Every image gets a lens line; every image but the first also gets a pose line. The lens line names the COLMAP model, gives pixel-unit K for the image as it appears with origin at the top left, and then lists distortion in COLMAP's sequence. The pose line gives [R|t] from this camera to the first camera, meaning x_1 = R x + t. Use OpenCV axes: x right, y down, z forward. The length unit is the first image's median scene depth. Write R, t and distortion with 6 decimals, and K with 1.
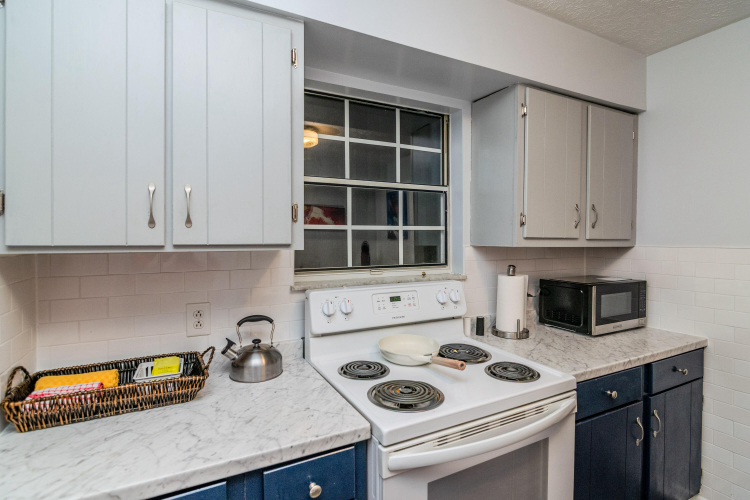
lens RADIAL K [[358.8, 0, 366.6], [0, 358.8, 246.1], [0, 0, 1]] dist [-0.009616, -0.000603]
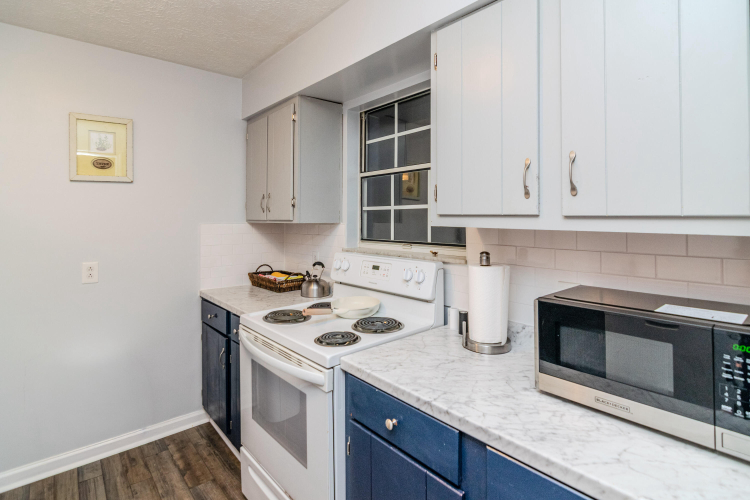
lens RADIAL K [[376.8, 0, 377.7], [0, 376.8, 216.2], [0, 0, 1]] dist [-0.005382, -0.001069]
pose [[0.268399, -0.002586, -0.963304, 1.234424], [-0.022375, 0.999710, -0.008918, -0.011872], [0.963048, 0.023948, 0.268263, 0.639007]]
